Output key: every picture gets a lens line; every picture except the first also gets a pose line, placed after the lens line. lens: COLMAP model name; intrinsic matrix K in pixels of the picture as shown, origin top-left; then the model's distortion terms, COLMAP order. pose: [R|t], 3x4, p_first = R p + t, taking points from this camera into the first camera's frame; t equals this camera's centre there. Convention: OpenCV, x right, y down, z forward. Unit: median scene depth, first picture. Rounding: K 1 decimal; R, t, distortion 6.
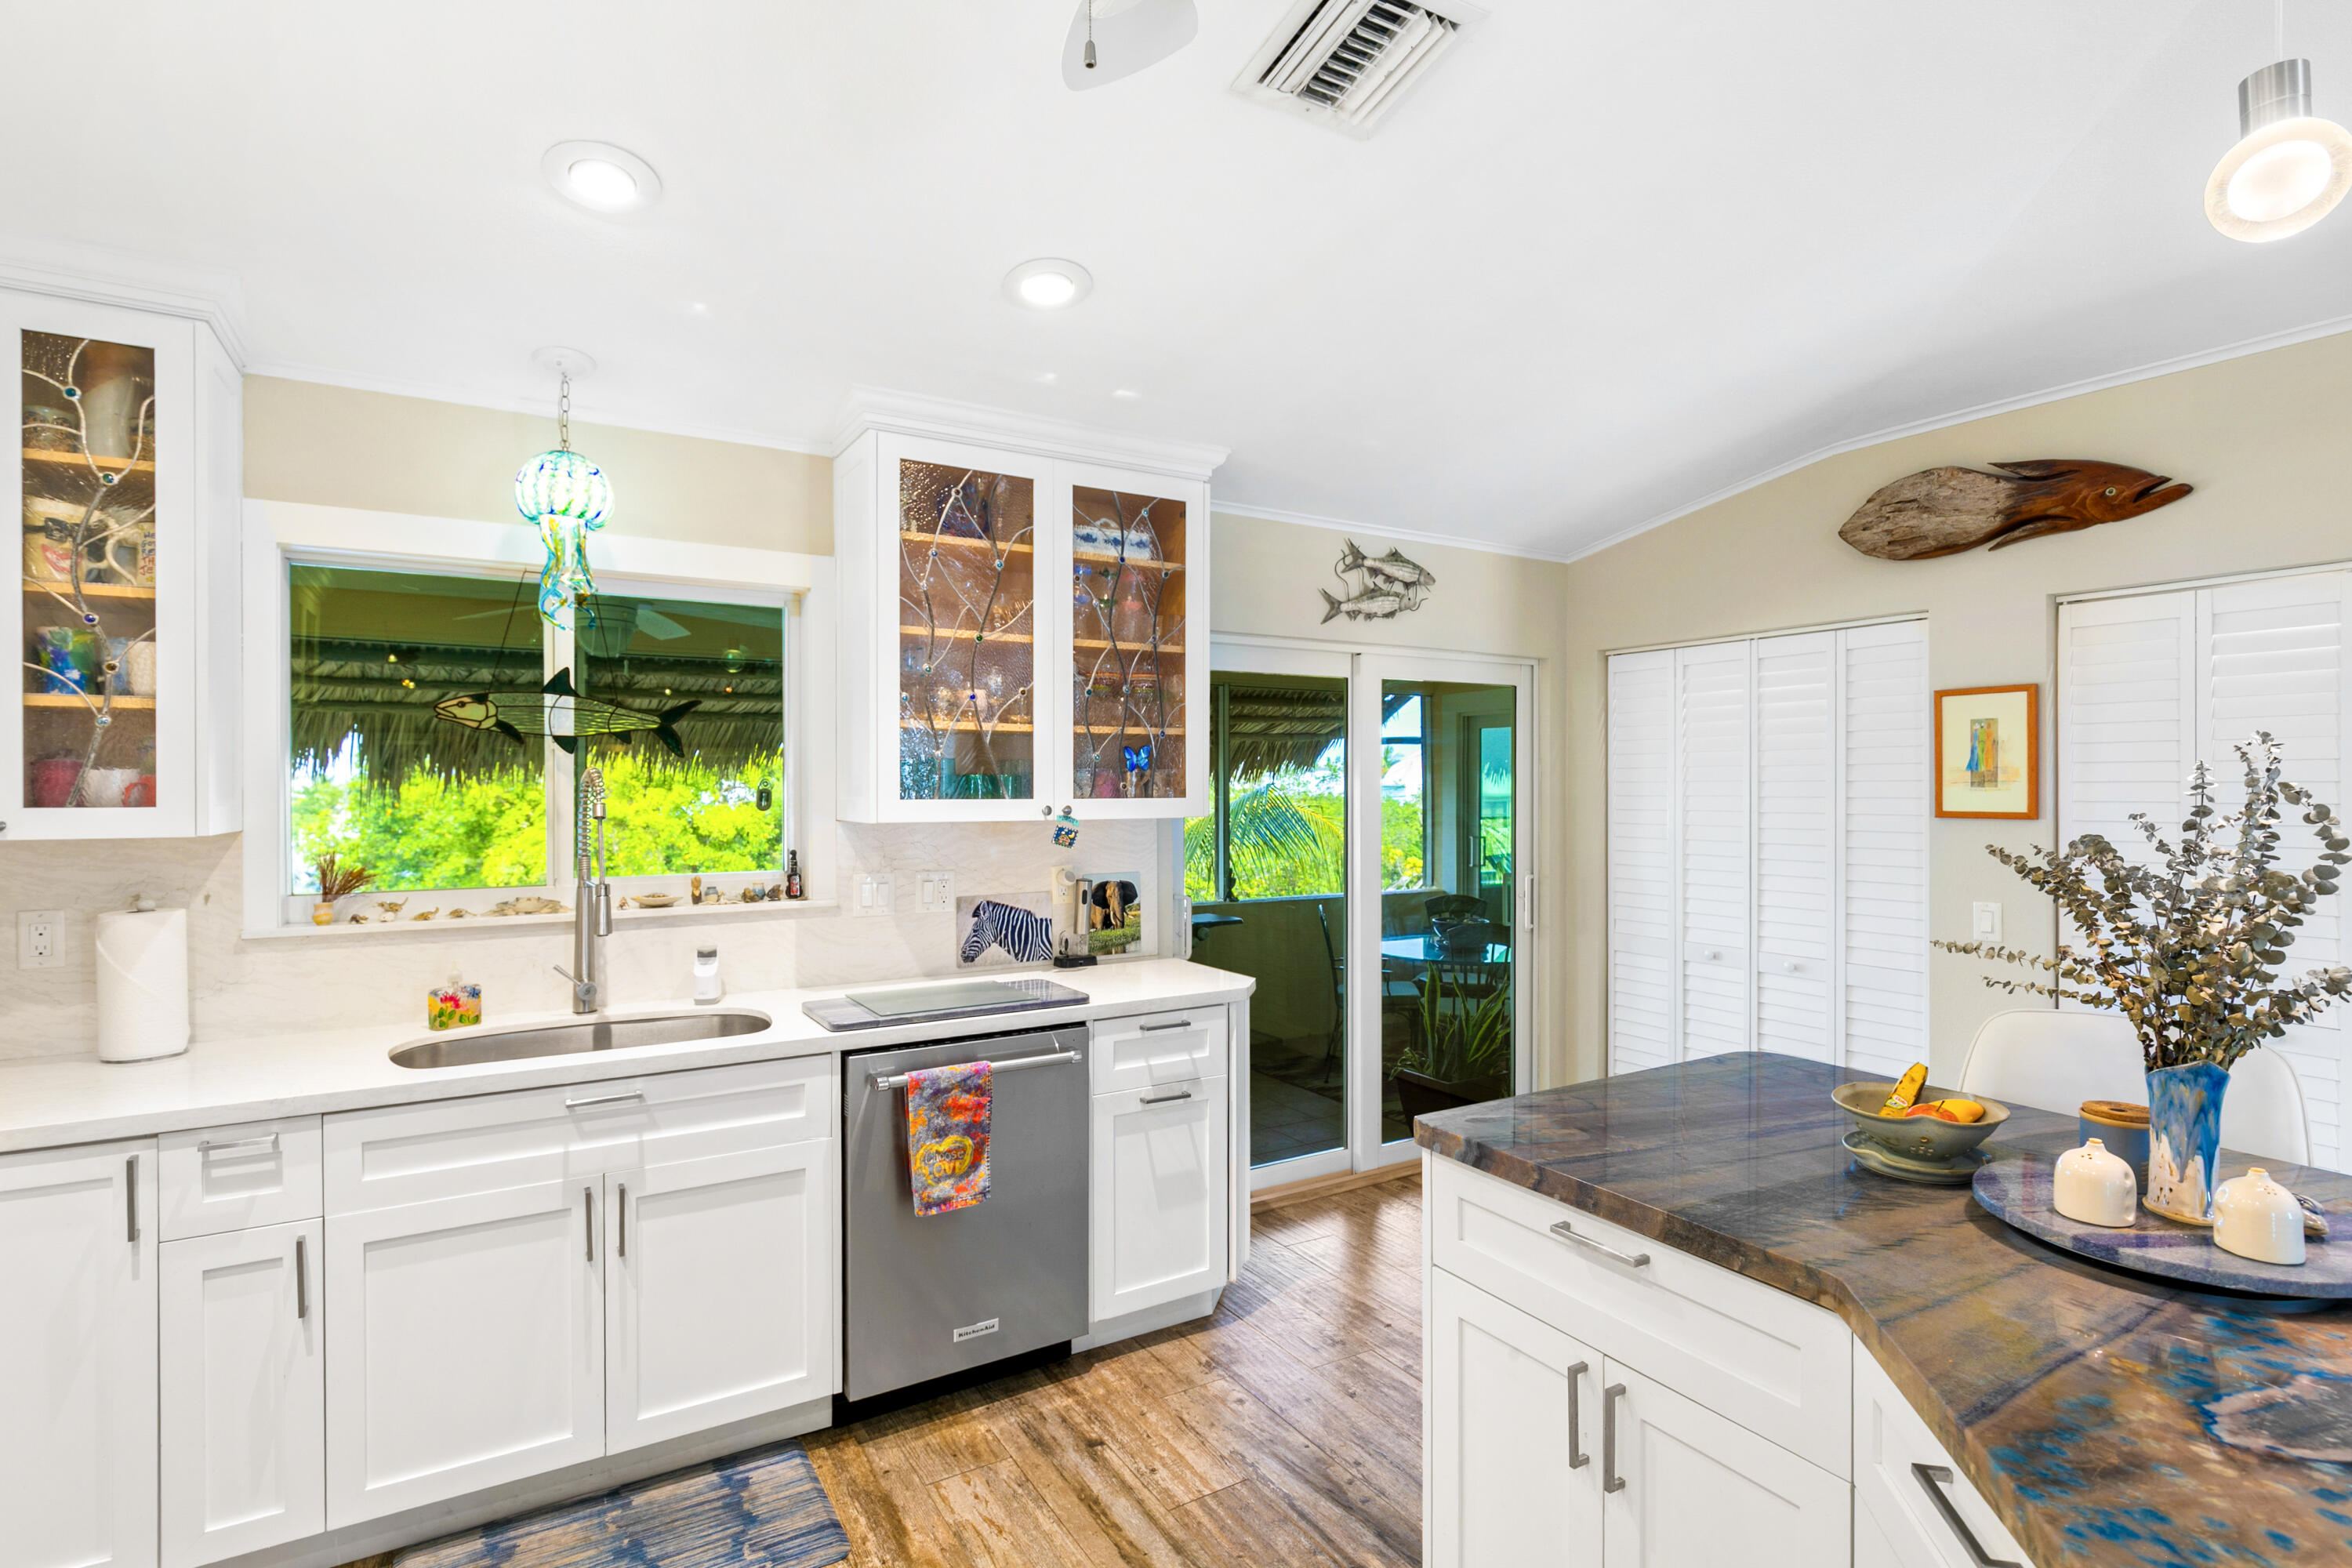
lens RADIAL K [[1138.2, 0, 1153.2], [0, 1138.2, 790.1], [0, 0, 1]] dist [0.010920, -0.001027]
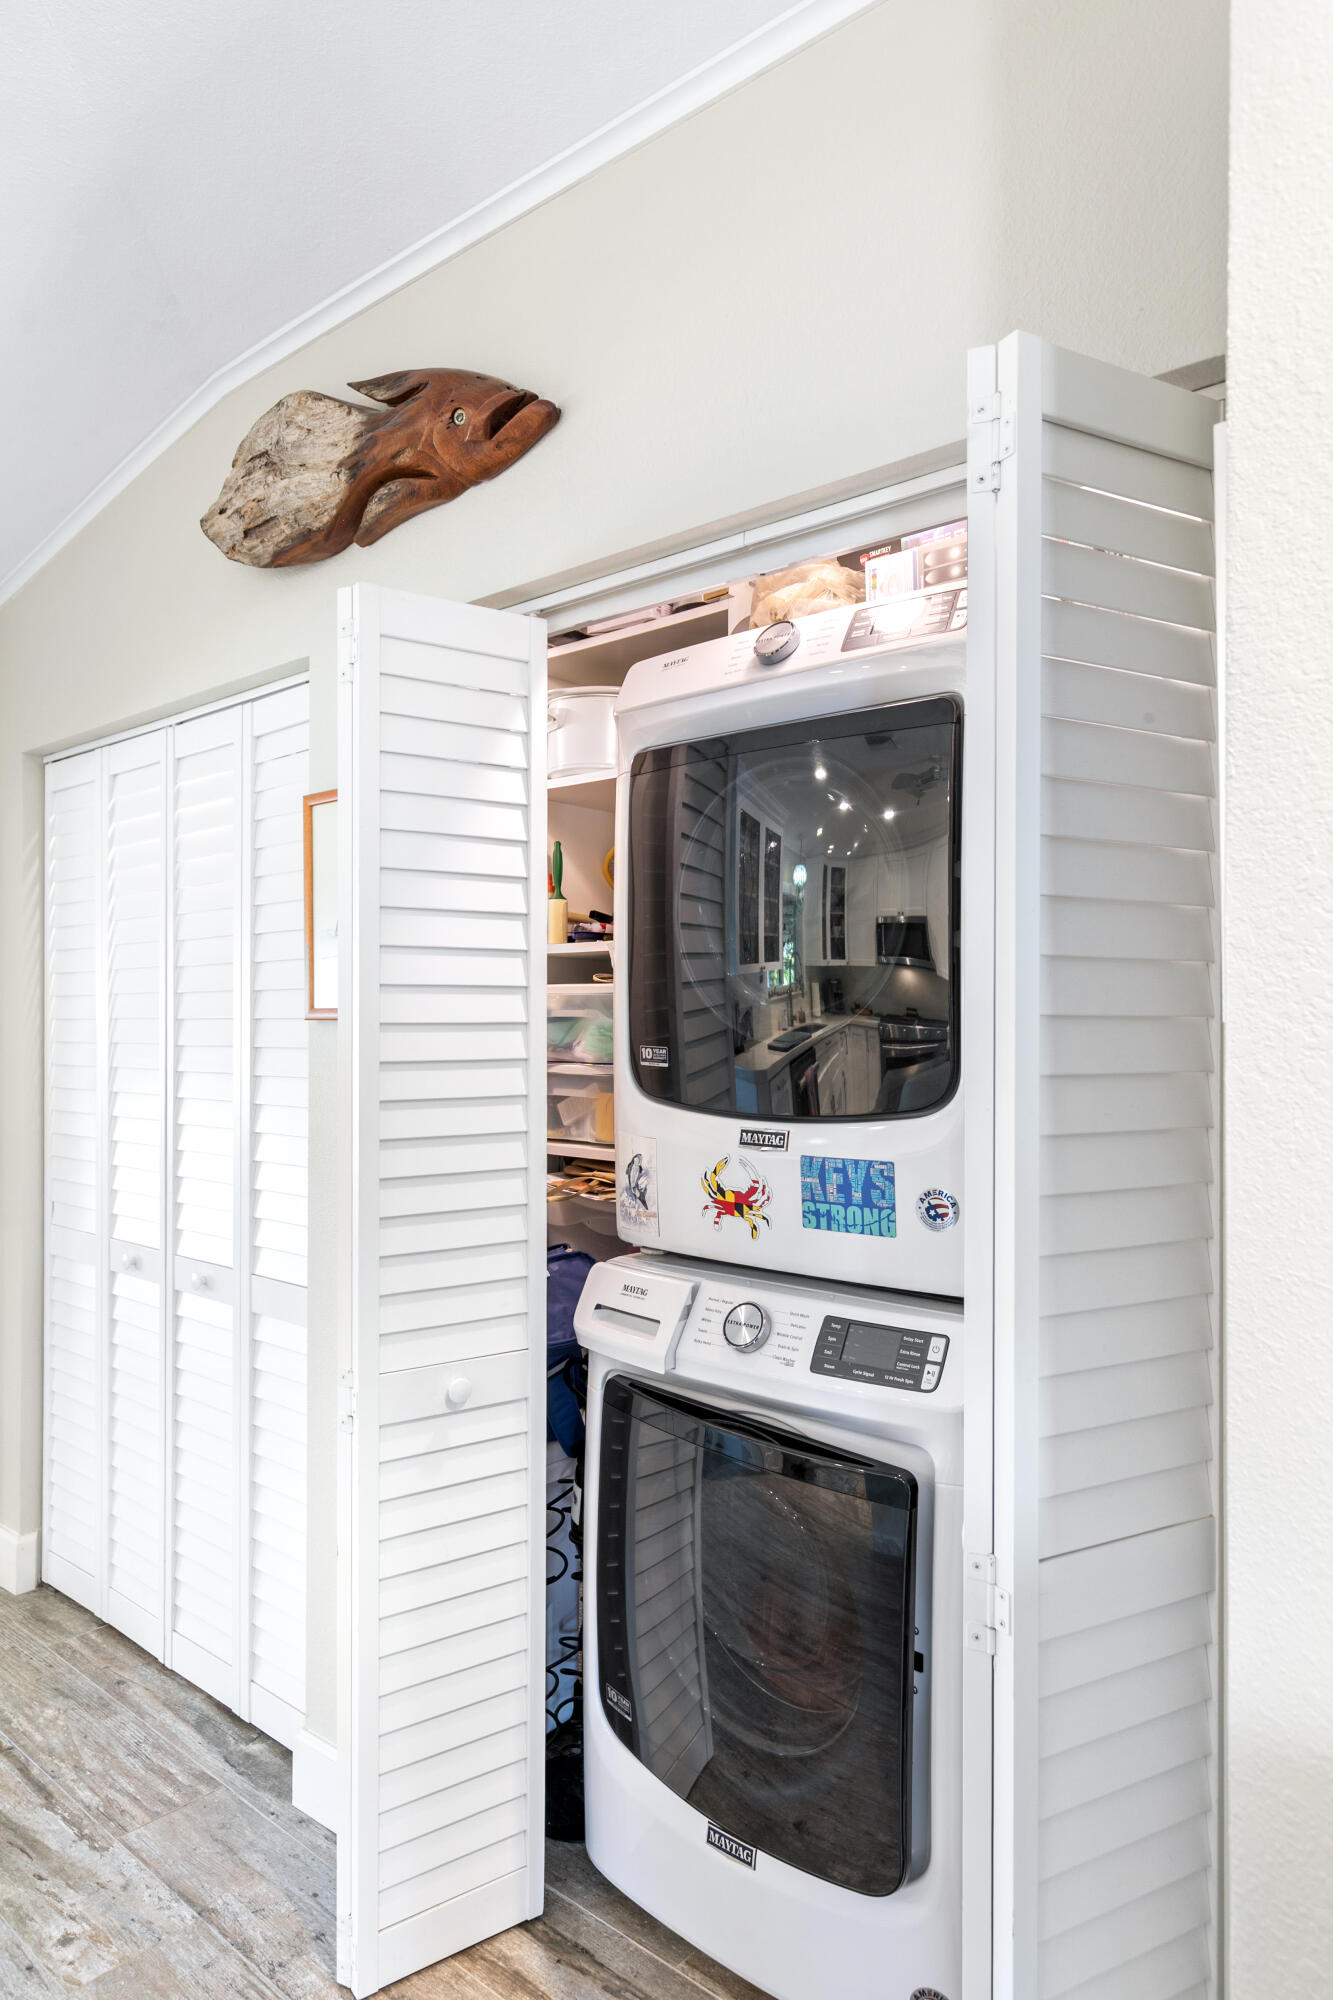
lens RADIAL K [[1236.7, 0, 665.5], [0, 1236.7, 1023.9], [0, 0, 1]] dist [-0.005744, 0.002282]
pose [[0.948553, 0.002535, 0.316609, 0.695079], [-0.001531, 0.999993, -0.003421, 0.029312], [-0.316615, 0.002760, 0.948550, 0.383834]]
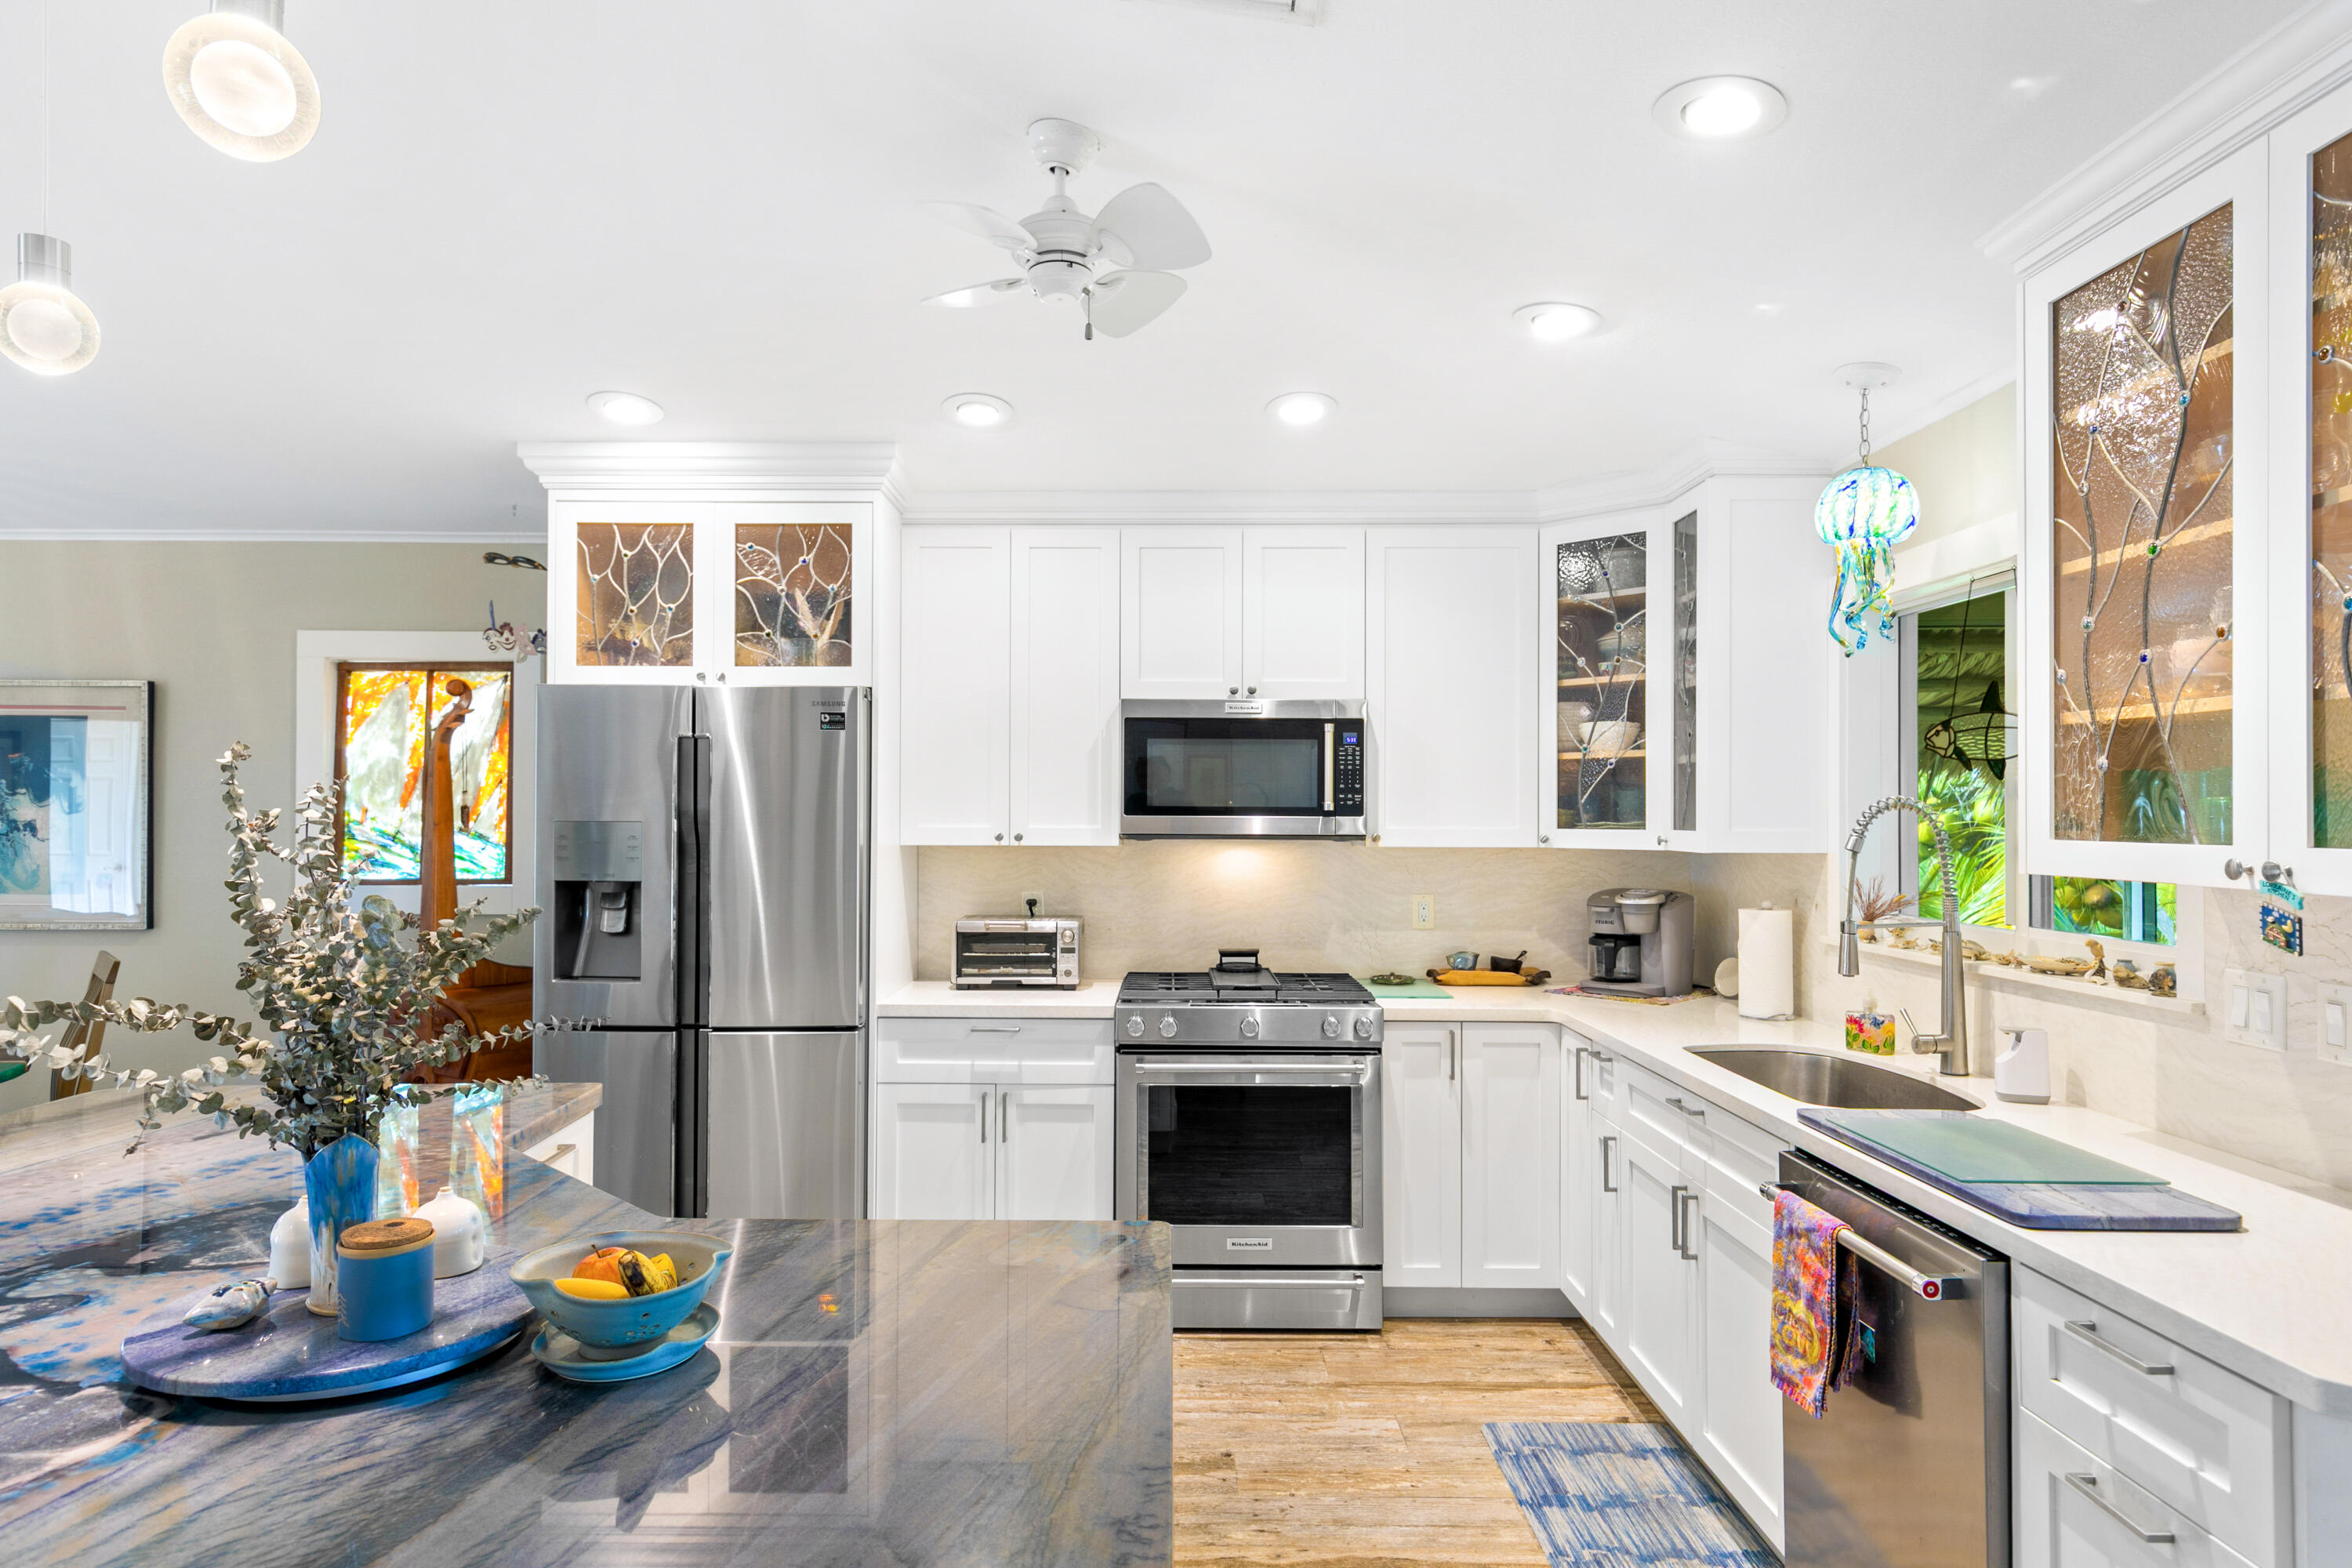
lens RADIAL K [[1370.4, 0, 1165.8], [0, 1370.4, 788.4], [0, 0, 1]] dist [0.015249, -0.004150]
pose [[-0.517970, -0.018401, -0.855201, 0.605355], [-0.009436, 0.999831, -0.015797, -0.002683], [0.855347, -0.000112, -0.518056, 0.855116]]
